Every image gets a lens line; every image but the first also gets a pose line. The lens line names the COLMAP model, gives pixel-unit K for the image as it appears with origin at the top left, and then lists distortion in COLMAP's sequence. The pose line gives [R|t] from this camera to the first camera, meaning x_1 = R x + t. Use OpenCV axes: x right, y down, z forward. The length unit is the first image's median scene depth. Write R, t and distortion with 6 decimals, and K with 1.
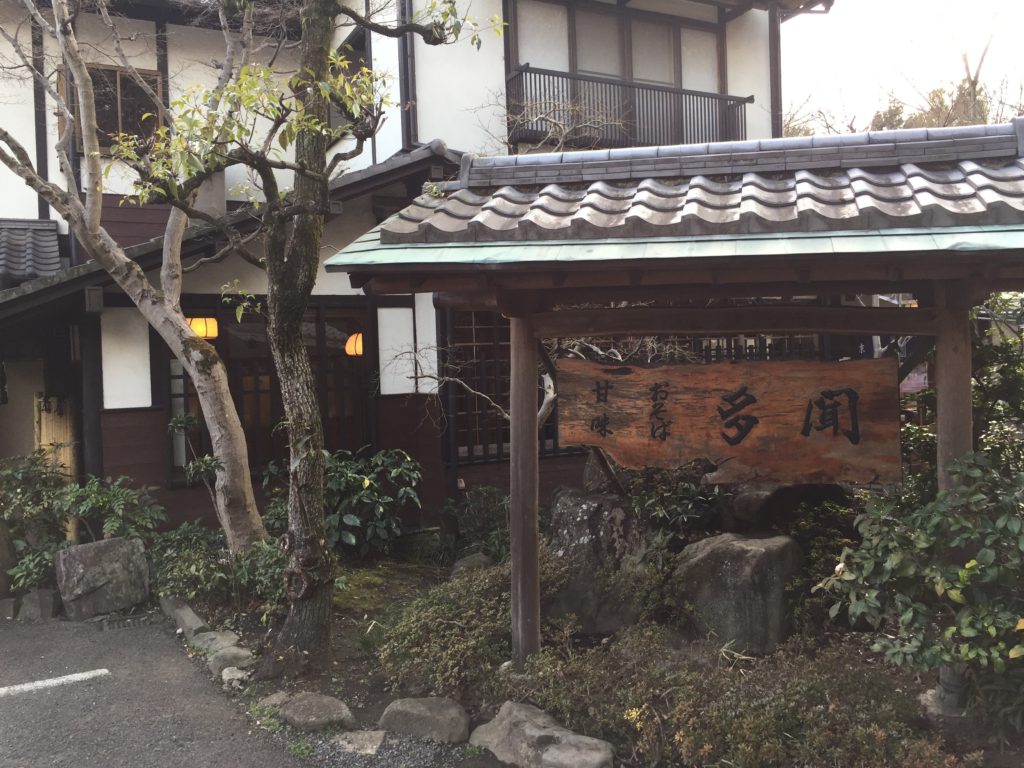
lens RADIAL K [[882.0, 0, 512.0], [0, 882.0, 384.0], [0, 0, 1]] dist [0.043162, -0.009647]
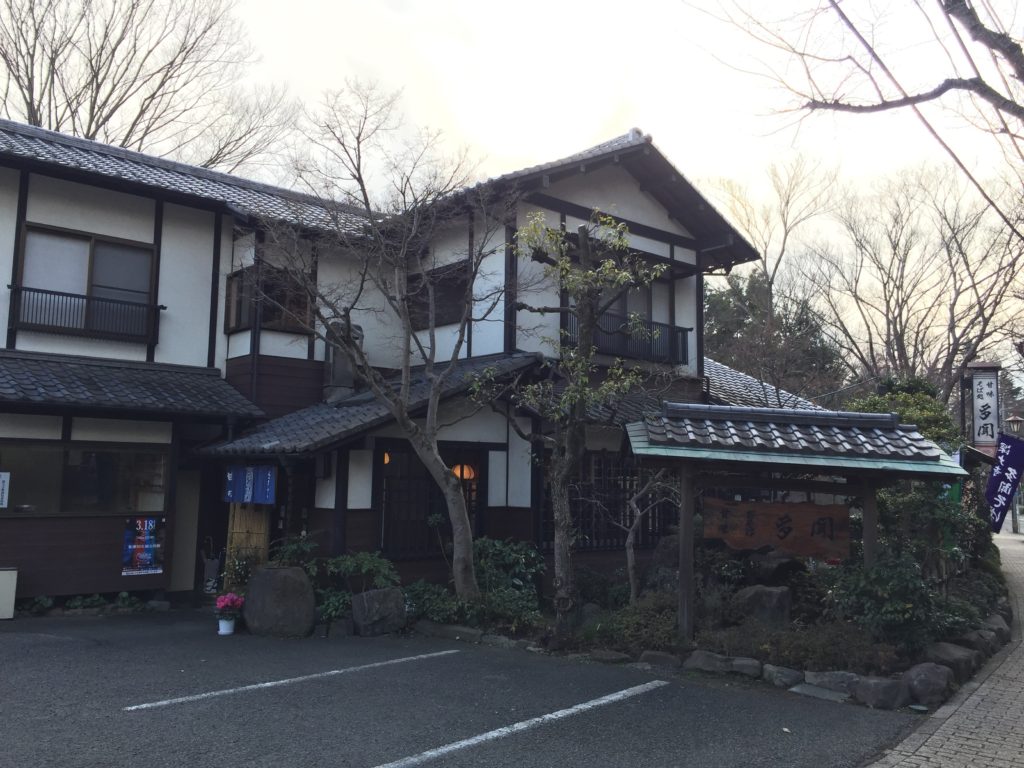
lens RADIAL K [[882.0, 0, 512.0], [0, 882.0, 384.0], [0, 0, 1]] dist [0.043162, -0.009647]
pose [[0.969666, 0.077098, 0.231955, -0.956140], [-0.045949, 0.989530, -0.136818, 0.016083], [-0.240075, 0.122010, 0.963056, -1.054758]]
